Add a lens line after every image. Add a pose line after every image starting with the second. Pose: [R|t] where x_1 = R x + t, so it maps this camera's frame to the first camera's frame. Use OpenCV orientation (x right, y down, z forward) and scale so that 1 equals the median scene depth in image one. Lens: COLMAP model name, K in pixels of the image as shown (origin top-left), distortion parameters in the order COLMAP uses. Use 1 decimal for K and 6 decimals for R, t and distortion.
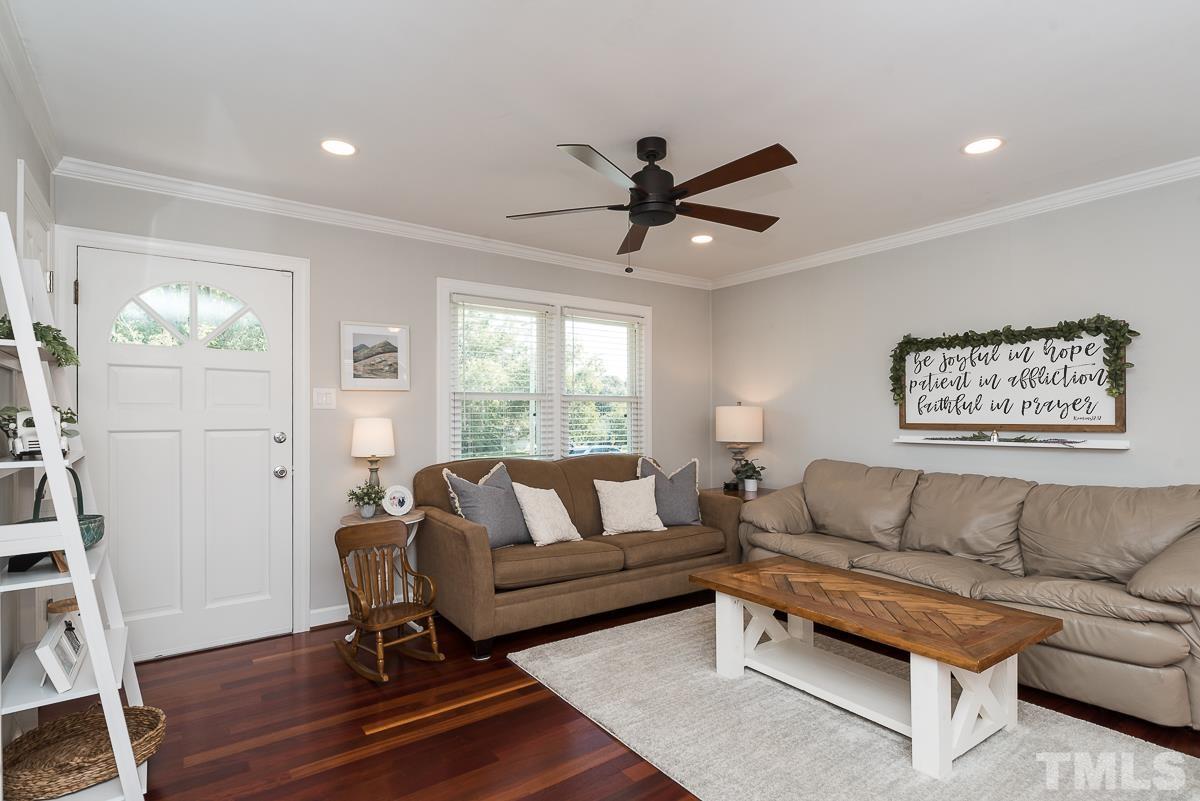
lens RADIAL K [[586.9, 0, 588.8], [0, 586.9, 421.8], [0, 0, 1]] dist [0.001492, -0.001937]
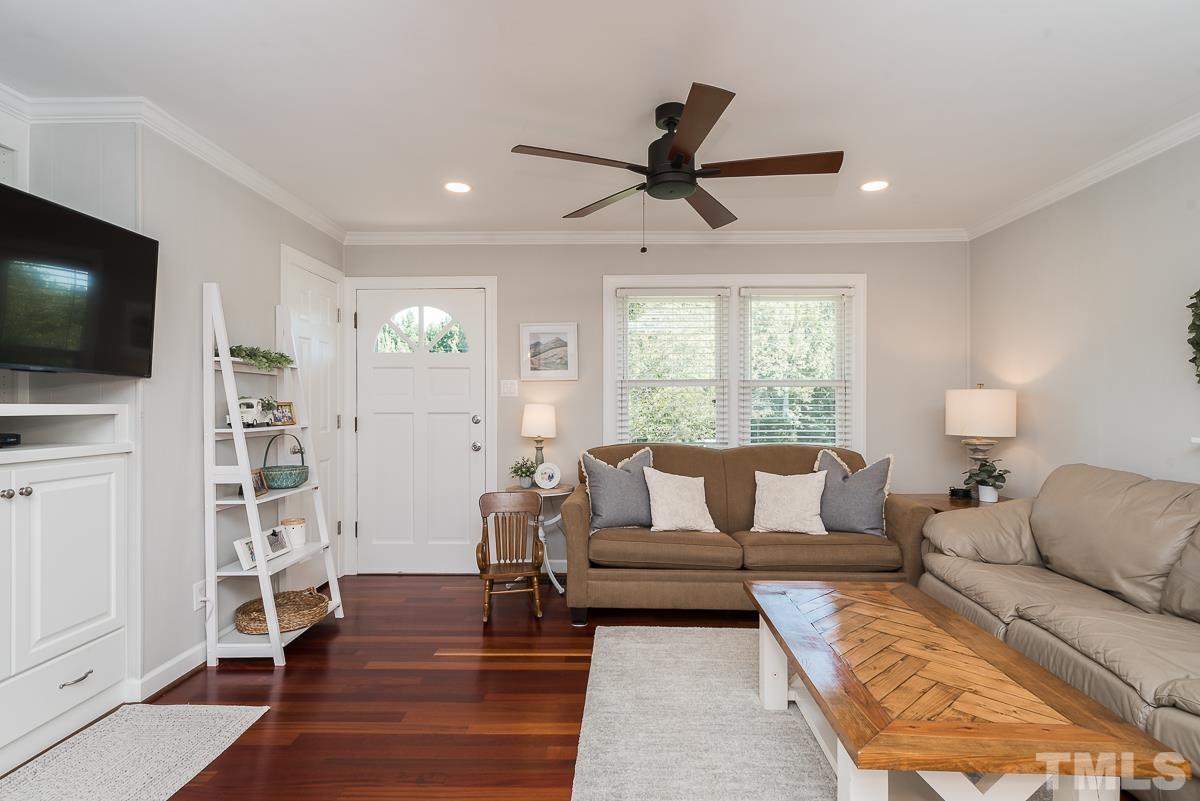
lens RADIAL K [[586.9, 0, 605.6], [0, 586.9, 411.2], [0, 0, 1]] dist [0.001492, -0.001937]
pose [[0.805439, 0.007186, -0.592635, 0.424249], [-0.005601, 0.999974, 0.004512, 0.001537], [0.592652, -0.000315, 0.805458, 0.131496]]
